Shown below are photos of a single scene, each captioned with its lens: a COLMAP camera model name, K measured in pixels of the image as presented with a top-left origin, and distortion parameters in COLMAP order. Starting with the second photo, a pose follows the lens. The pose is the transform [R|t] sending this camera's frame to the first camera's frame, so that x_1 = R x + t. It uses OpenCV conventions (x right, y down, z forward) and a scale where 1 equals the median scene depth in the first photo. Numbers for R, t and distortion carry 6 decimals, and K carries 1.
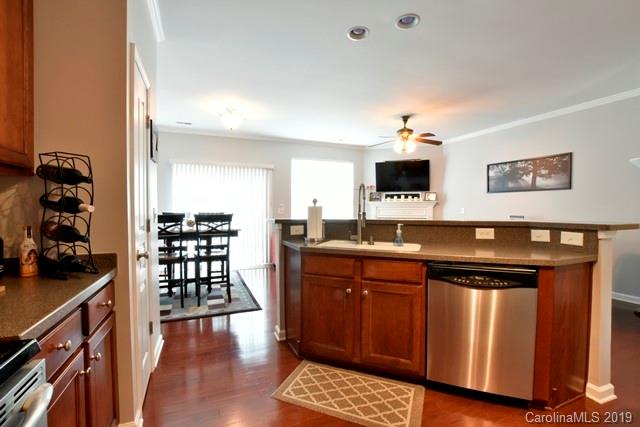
lens RADIAL K [[286.6, 0, 320.0], [0, 286.6, 213.5], [0, 0, 1]] dist [-0.019813, 0.000475]
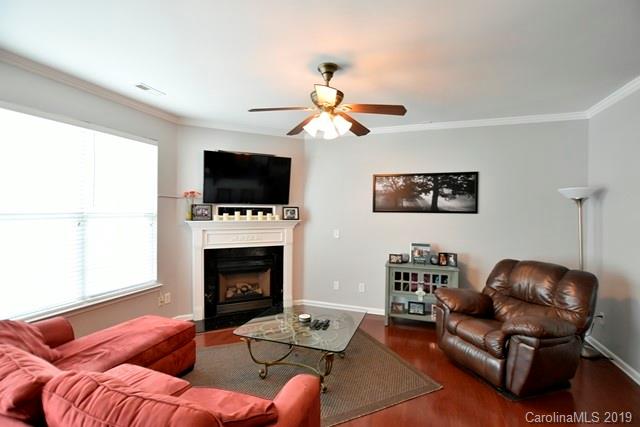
lens RADIAL K [[282.4, 0, 321.7], [0, 282.4, 213.1], [0, 0, 1]] dist [-0.052177, 0.017374]
pose [[0.678704, -0.008242, 0.734366, -0.061597], [0.007062, 0.999964, 0.004696, -0.074836], [-0.734378, 0.001999, 0.678738, 0.602396]]
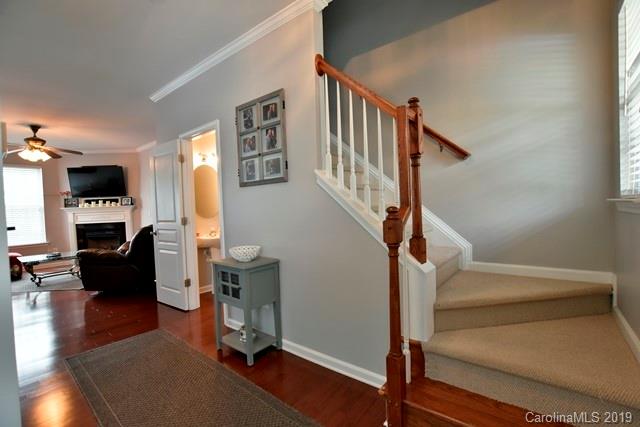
lens RADIAL K [[286.6, 0, 320.0], [0, 286.6, 213.5], [0, 0, 1]] dist [-0.019813, 0.000475]
pose [[0.877264, -0.052766, 0.477099, 0.620634], [0.050942, 0.998561, 0.016769, 0.006514], [-0.477297, 0.009594, 0.878689, -0.323031]]
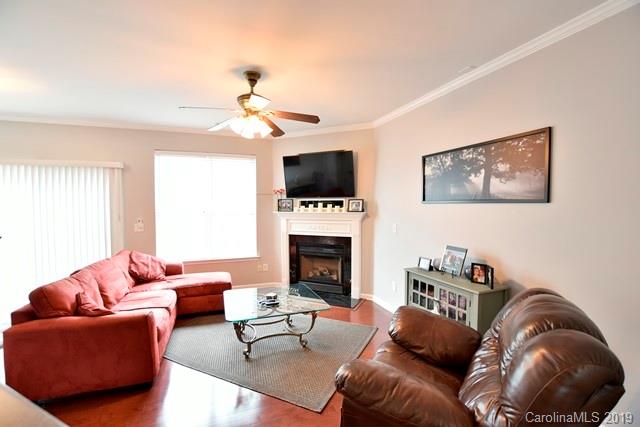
lens RADIAL K [[286.6, 0, 320.0], [0, 286.6, 213.5], [0, 0, 1]] dist [-0.019813, 0.000475]
pose [[0.999020, -0.007968, -0.043541, 0.403533], [0.008630, 0.999849, 0.015051, -0.061629], [0.043415, -0.015412, 0.998938, 0.388351]]
